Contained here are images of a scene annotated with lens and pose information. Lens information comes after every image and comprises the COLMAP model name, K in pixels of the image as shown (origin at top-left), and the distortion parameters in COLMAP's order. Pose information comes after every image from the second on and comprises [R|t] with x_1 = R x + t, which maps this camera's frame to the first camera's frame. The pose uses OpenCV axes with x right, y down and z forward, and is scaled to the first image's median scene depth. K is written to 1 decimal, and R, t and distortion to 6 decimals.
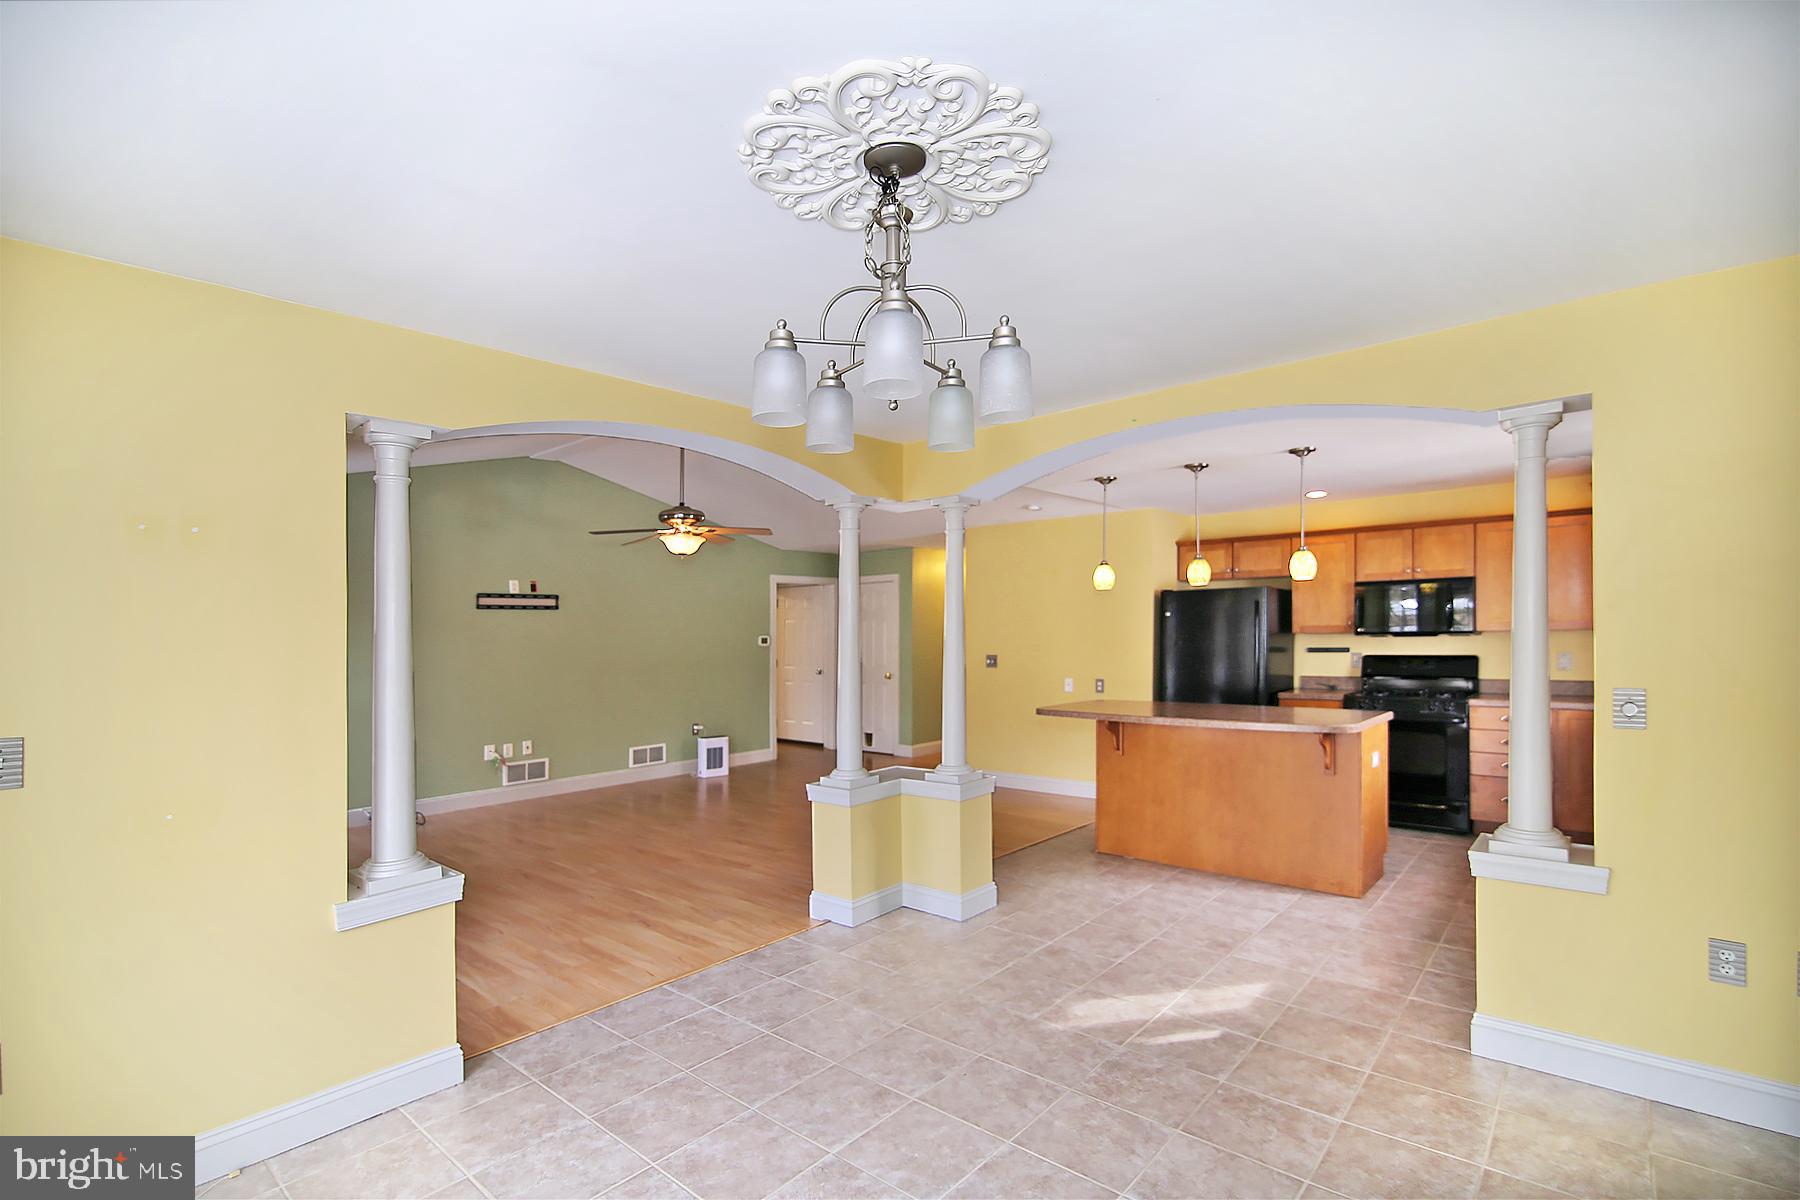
lens RADIAL K [[804.5, 0, 904.6], [0, 804.5, 603.7], [0, 0, 1]] dist [-0.001079, 0.000008]
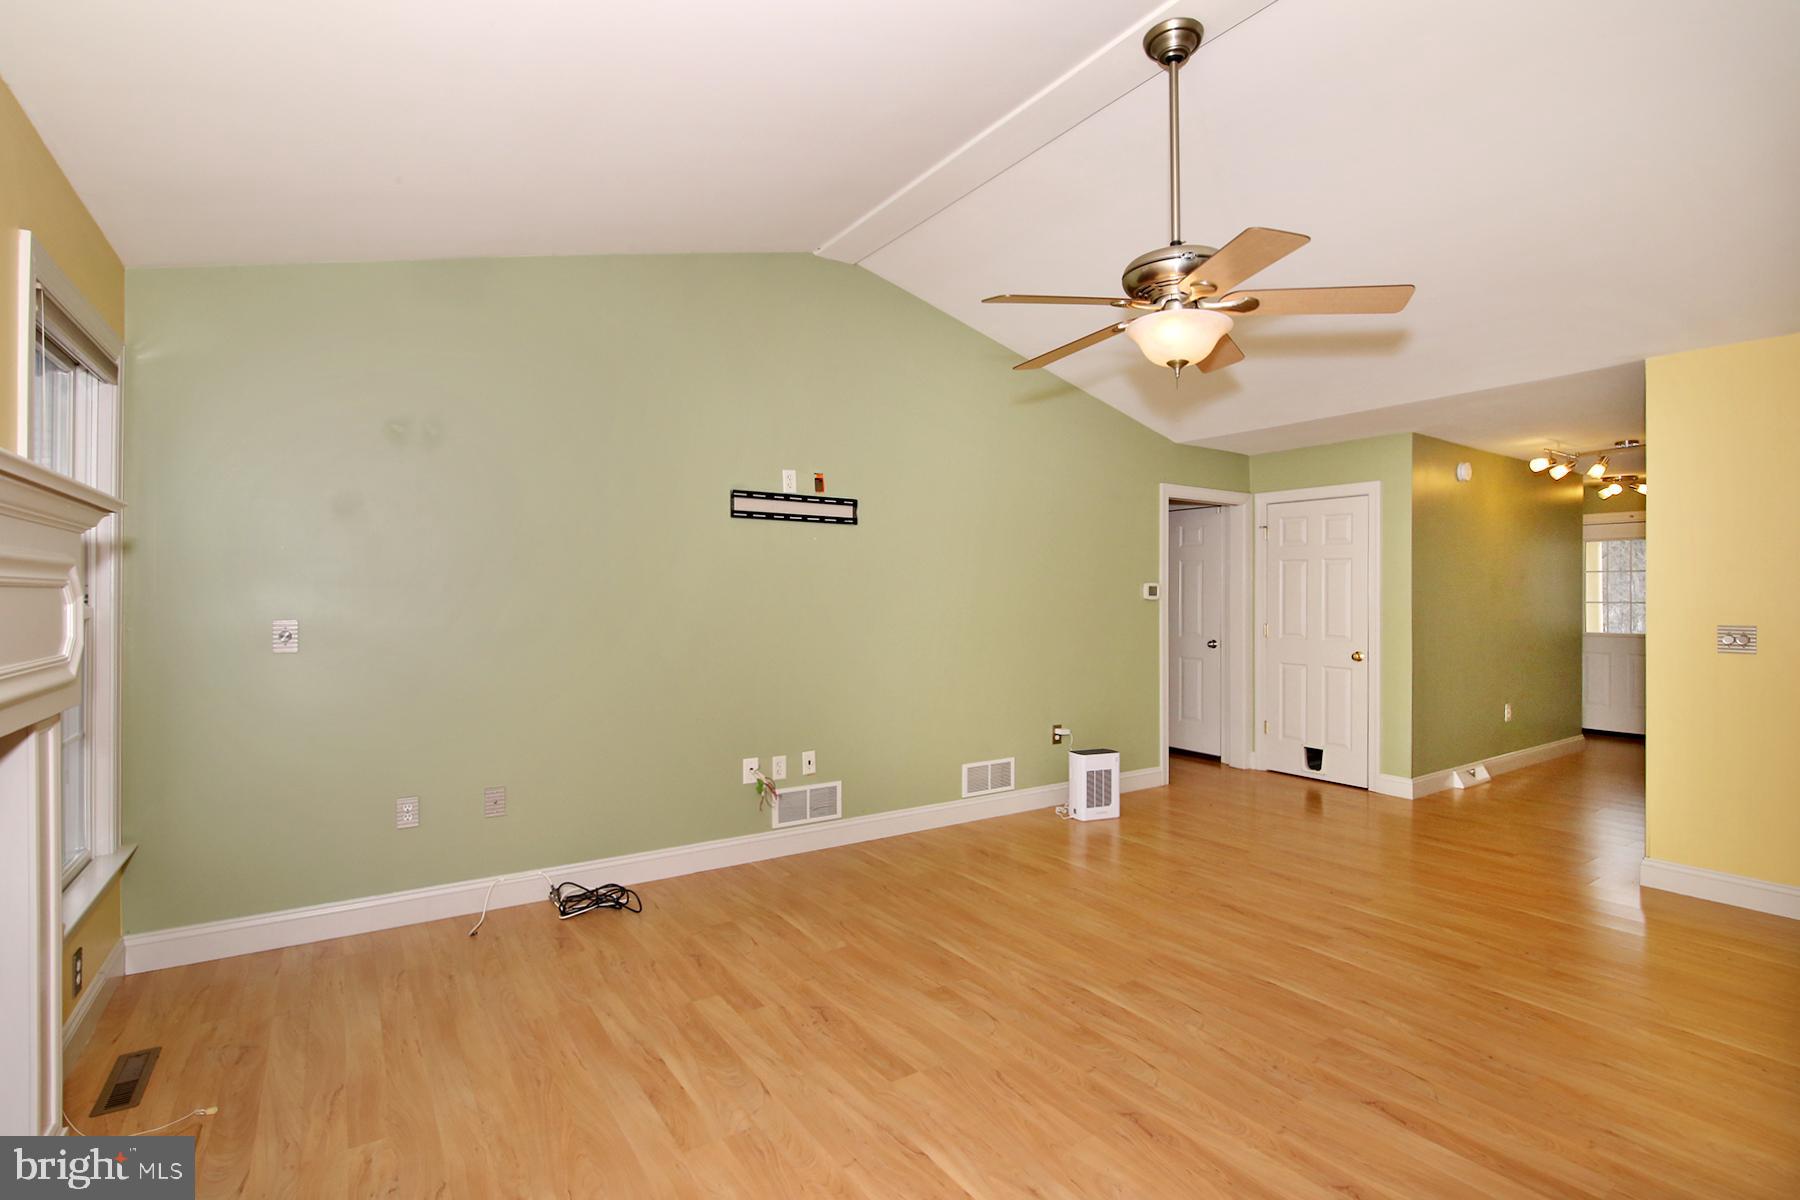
lens RADIAL K [[848.7, 0, 905.1], [0, 848.7, 604.3], [0, 0, 1]] dist [-0.012791, -0.001953]
pose [[0.962449, 0.023104, -0.270479, -0.233014], [-0.009544, 0.998636, 0.051340, 0.032708], [0.271296, -0.046831, 0.961356, 0.424645]]
